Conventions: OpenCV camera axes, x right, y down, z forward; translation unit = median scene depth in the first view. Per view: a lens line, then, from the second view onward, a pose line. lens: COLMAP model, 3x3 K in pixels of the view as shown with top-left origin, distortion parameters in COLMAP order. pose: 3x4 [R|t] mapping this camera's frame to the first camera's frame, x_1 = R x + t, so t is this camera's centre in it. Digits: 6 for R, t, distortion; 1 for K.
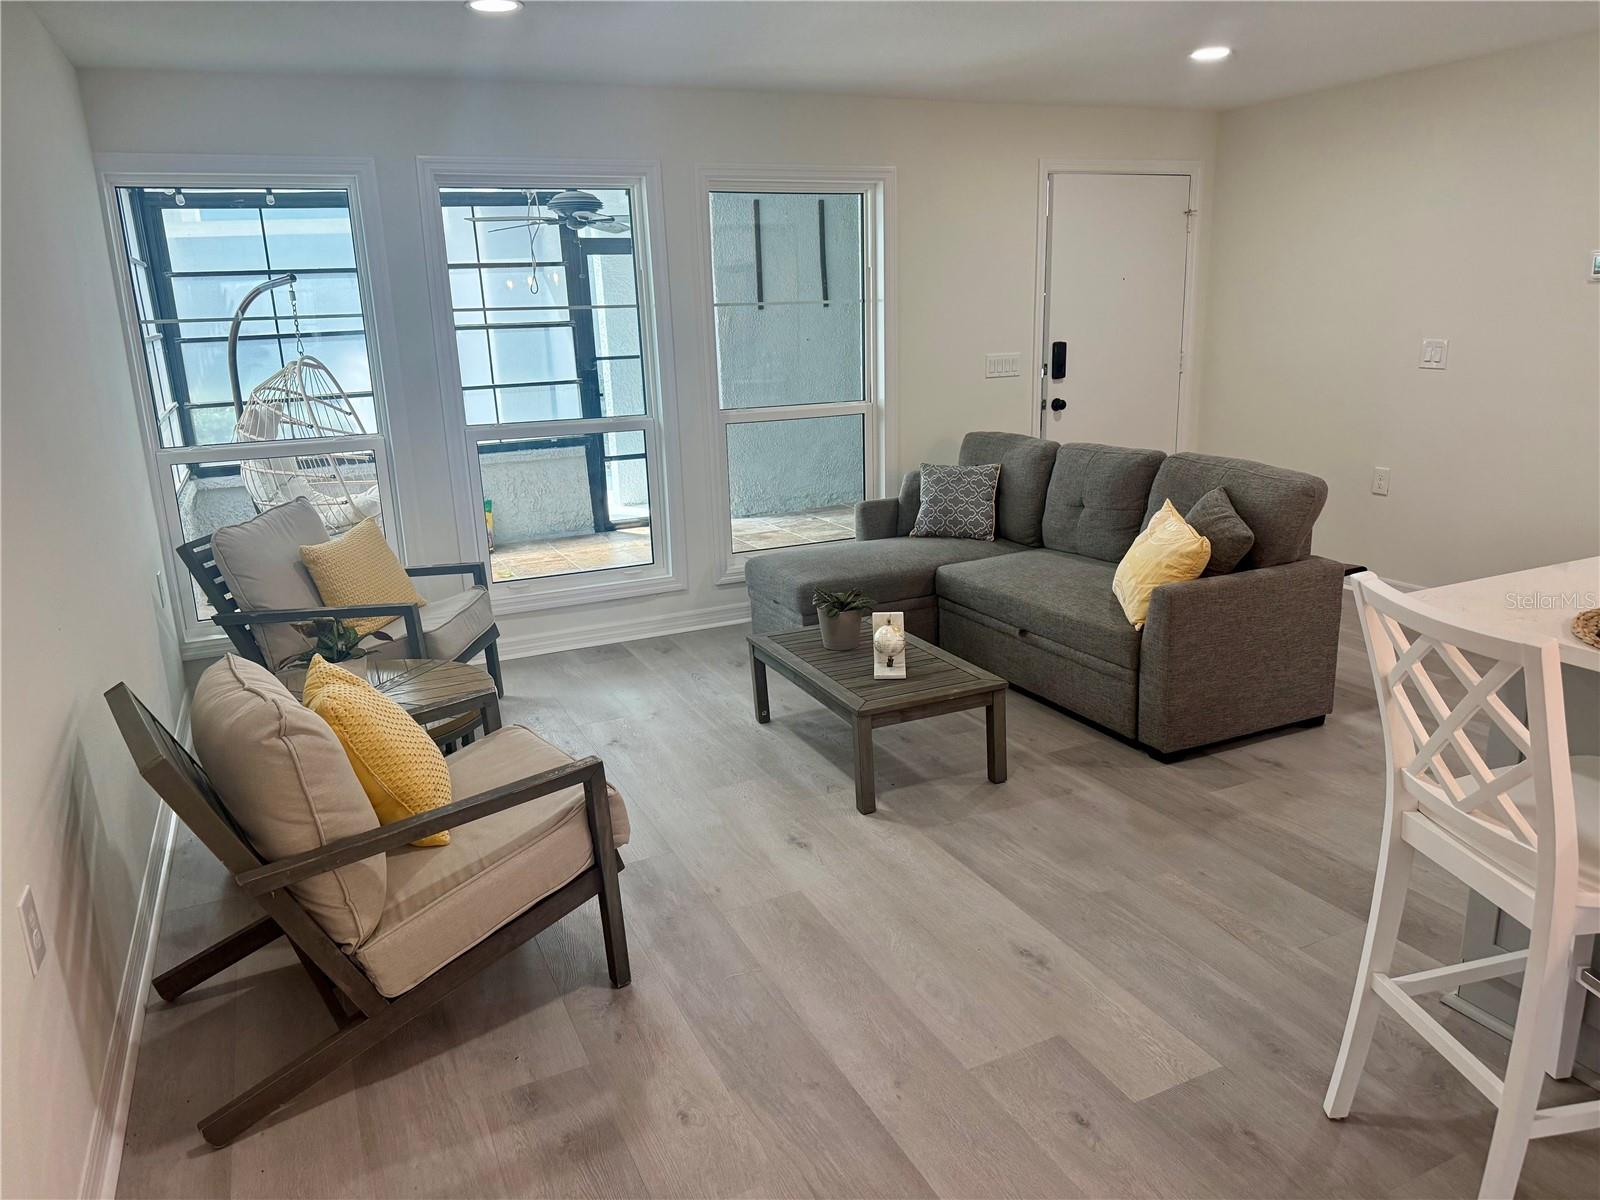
lens RADIAL K [[1119.2, 0, 787.7], [0, 1119.2, 597.6], [0, 0, 1]] dist [0.072045, -0.090337]
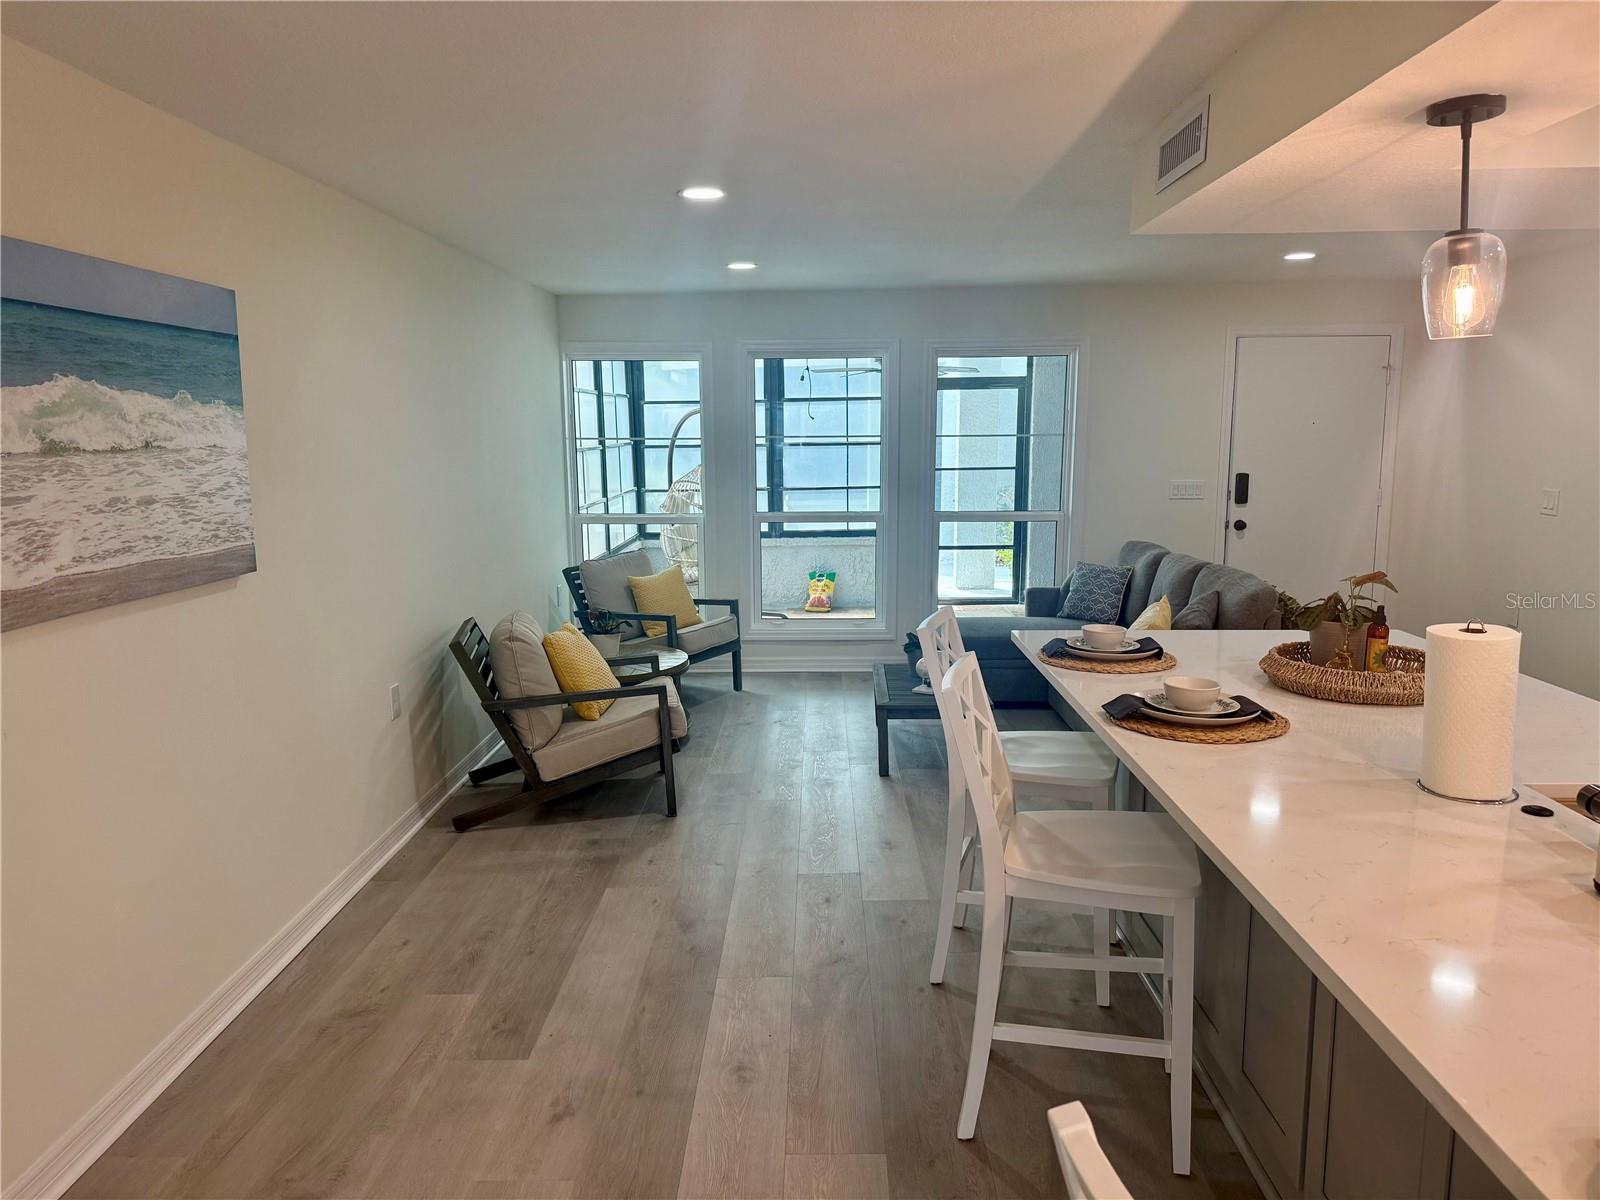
lens RADIAL K [[1119.2, 0, 792.7], [0, 1119.2, 600.7], [0, 0, 1]] dist [0.072045, -0.090337]
pose [[0.900296, 0.095349, -0.424706, 0.404508], [-0.132339, 0.989483, -0.058389, 0.044847], [0.414672, 0.108772, 0.903447, -0.305361]]
